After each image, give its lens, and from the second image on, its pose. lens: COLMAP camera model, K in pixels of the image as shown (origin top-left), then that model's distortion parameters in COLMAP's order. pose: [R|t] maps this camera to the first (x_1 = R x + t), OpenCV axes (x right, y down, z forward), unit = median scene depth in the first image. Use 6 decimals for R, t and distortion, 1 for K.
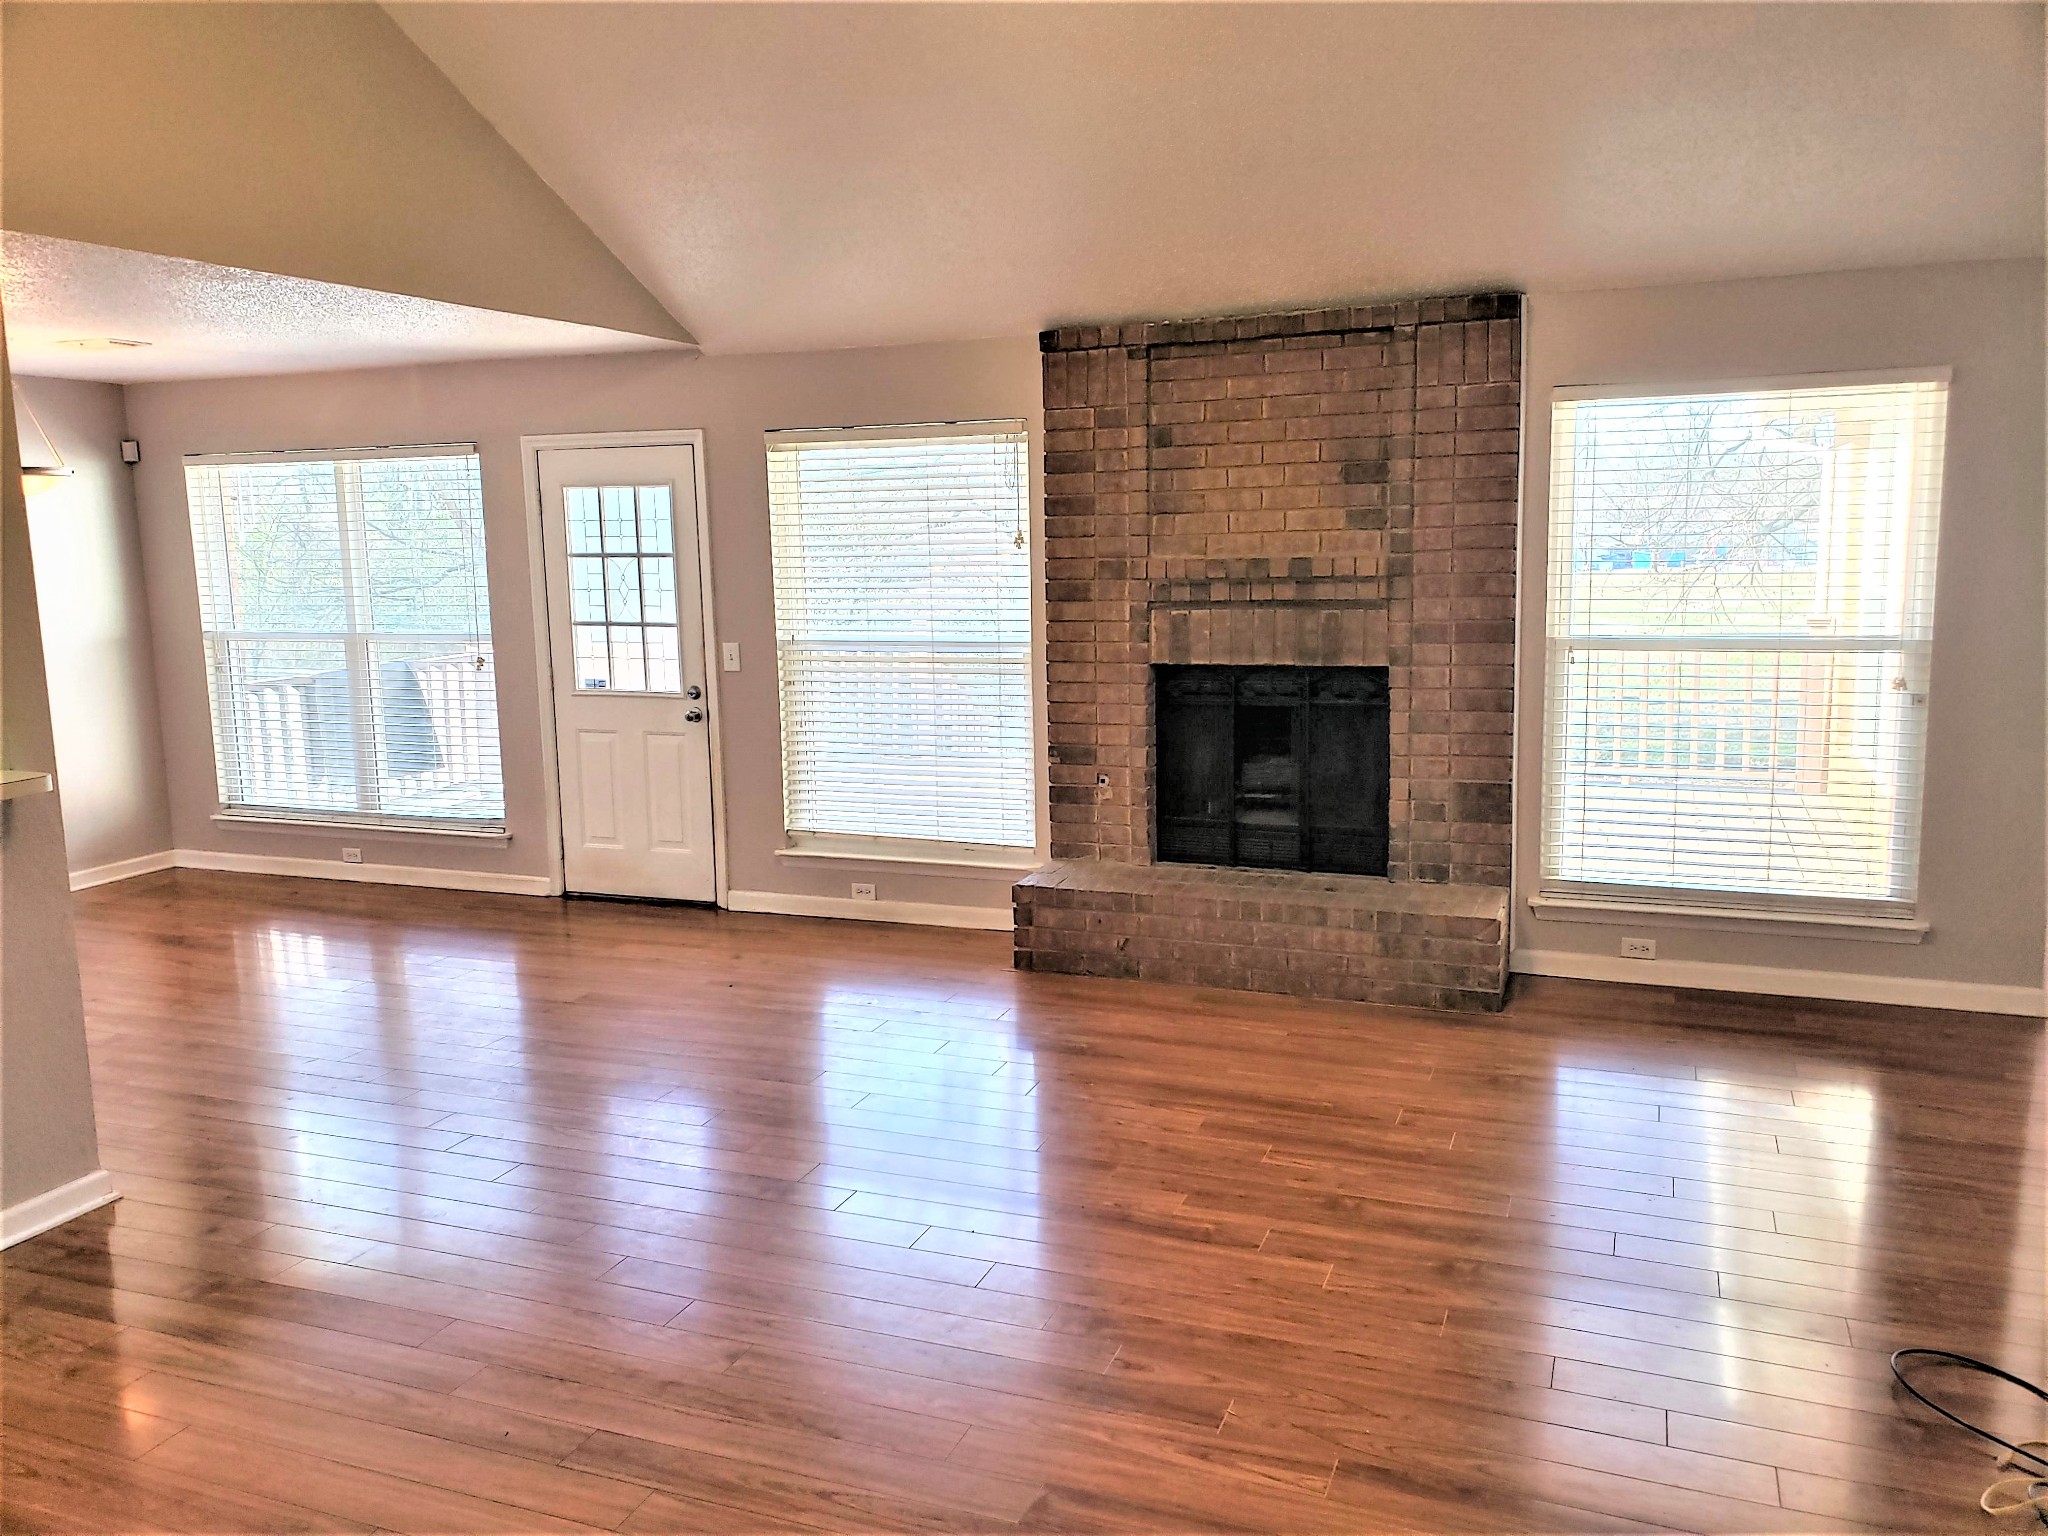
lens RADIAL K [[1596.7, 0, 1004.7], [0, 1596.7, 764.2], [0, 0, 1]] dist [0.009668, -0.000507]
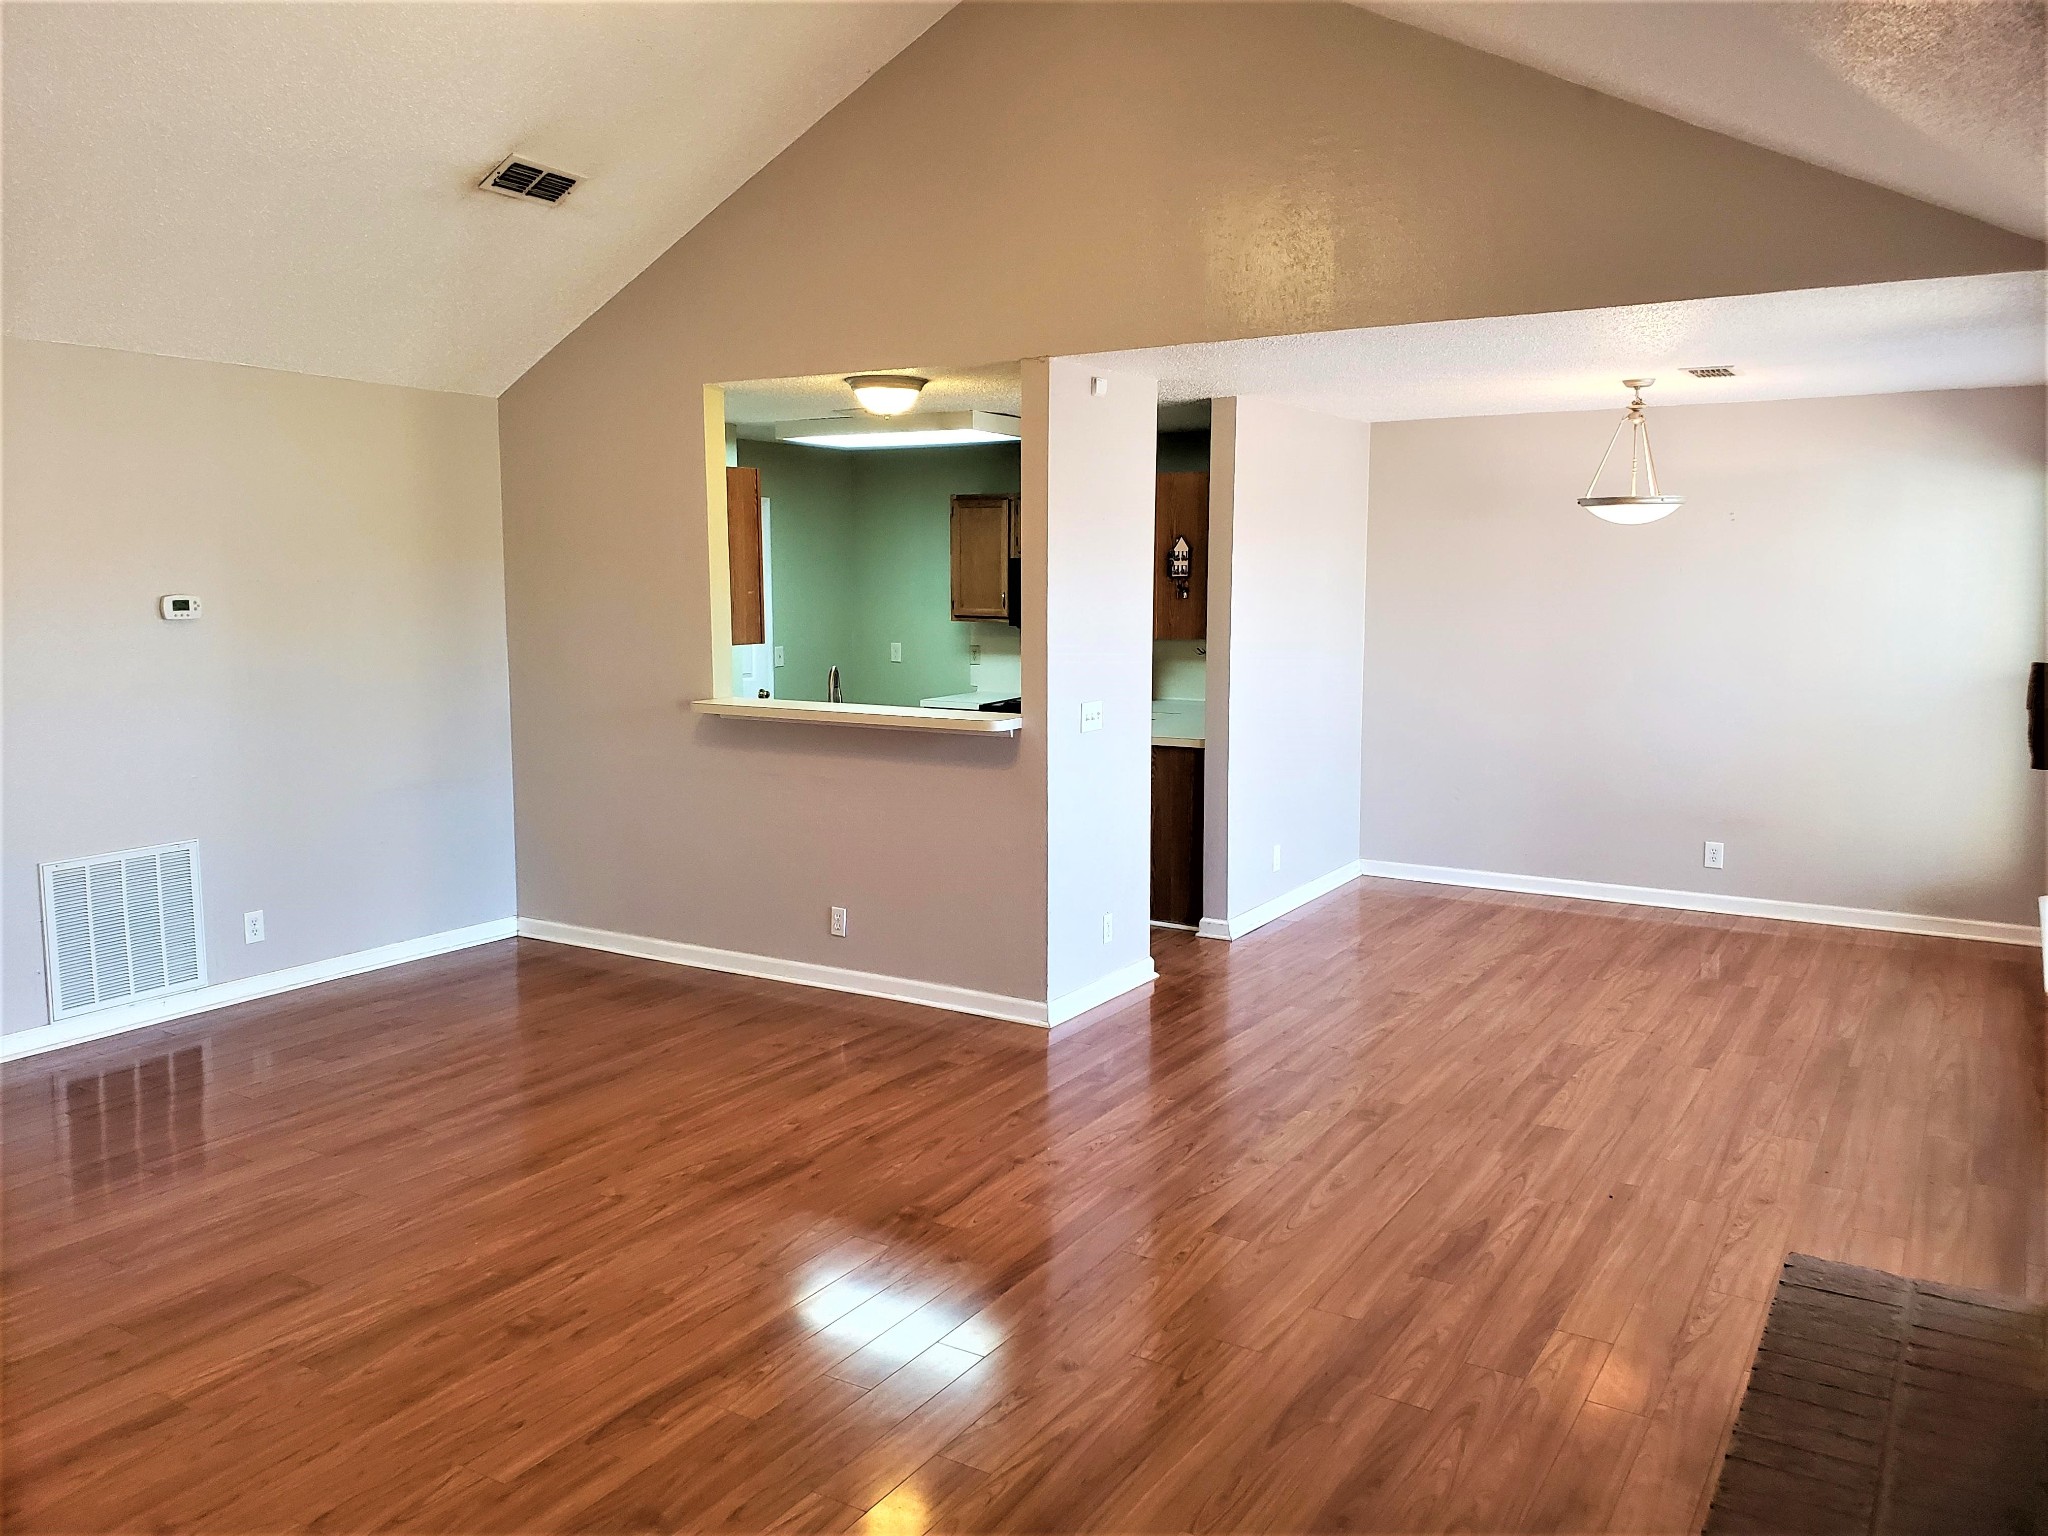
lens RADIAL K [[1596.7, 0, 1015.7], [0, 1596.7, 763.3], [0, 0, 1]] dist [0.009668, -0.000507]
pose [[-0.174684, 0.144008, -0.974037, 0.430823], [-0.150329, 0.973748, 0.170925, -0.105118], [0.973081, 0.176284, -0.148449, 0.629989]]
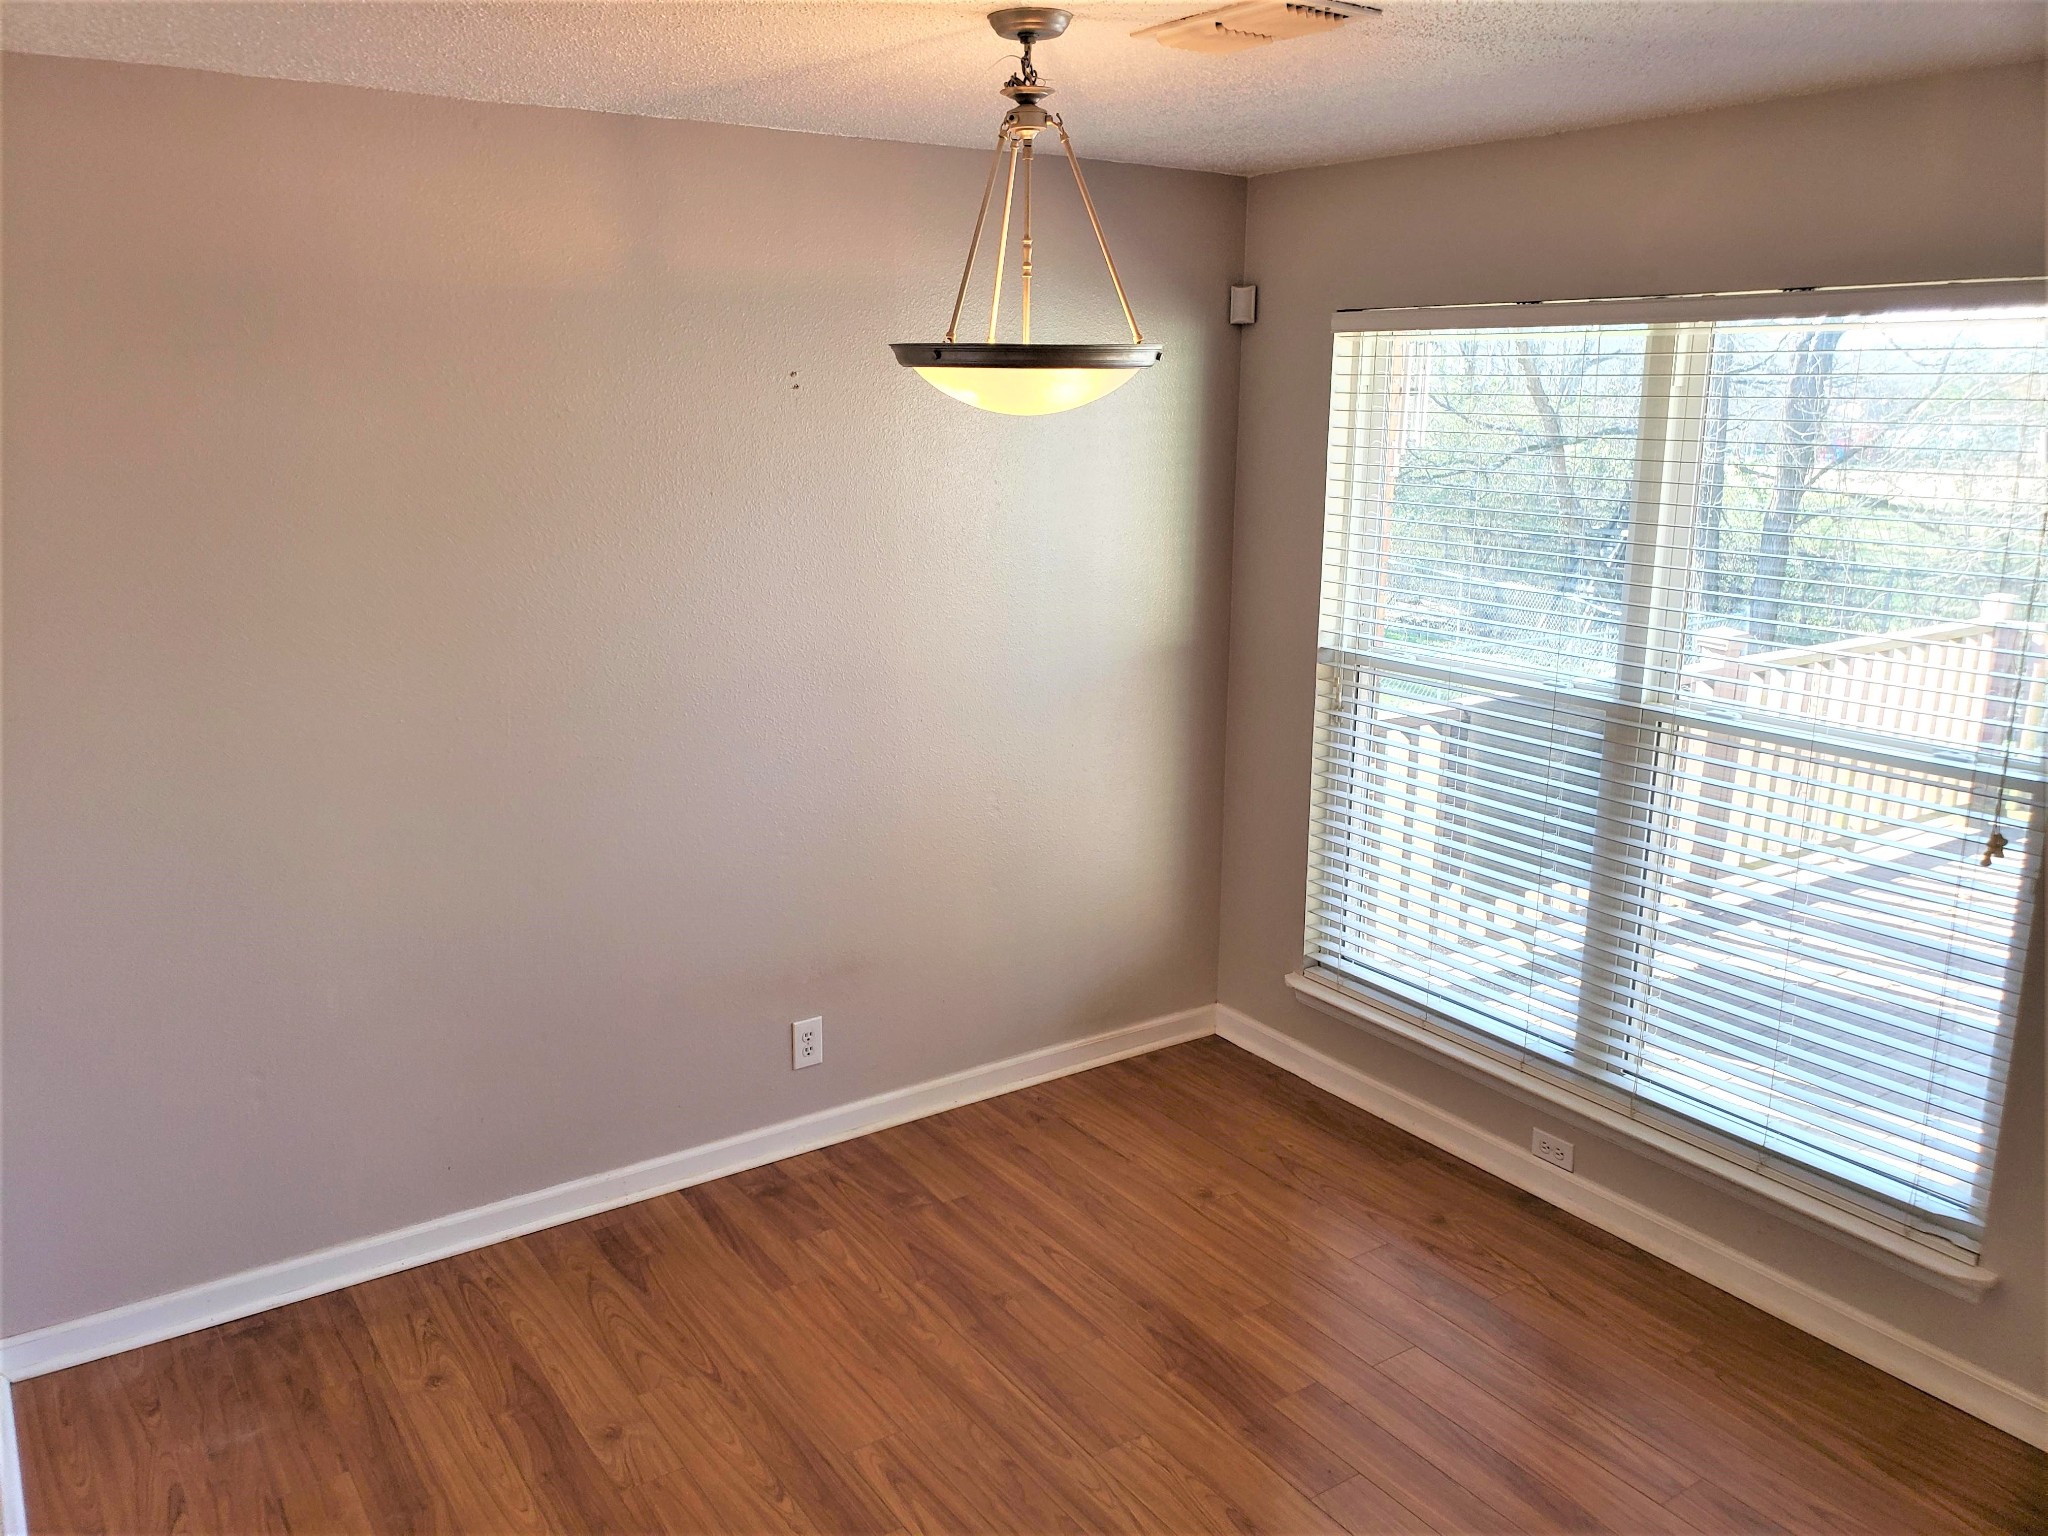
lens RADIAL K [[1596.7, 0, 1015.4], [0, 1596.7, 761.7], [0, 0, 1]] dist [0.009668, -0.000507]
pose [[0.830498, 0.148859, -0.536763, -0.307198], [-0.105455, 0.988221, 0.110897, -0.098481], [0.546949, -0.035495, 0.836413, 0.521471]]
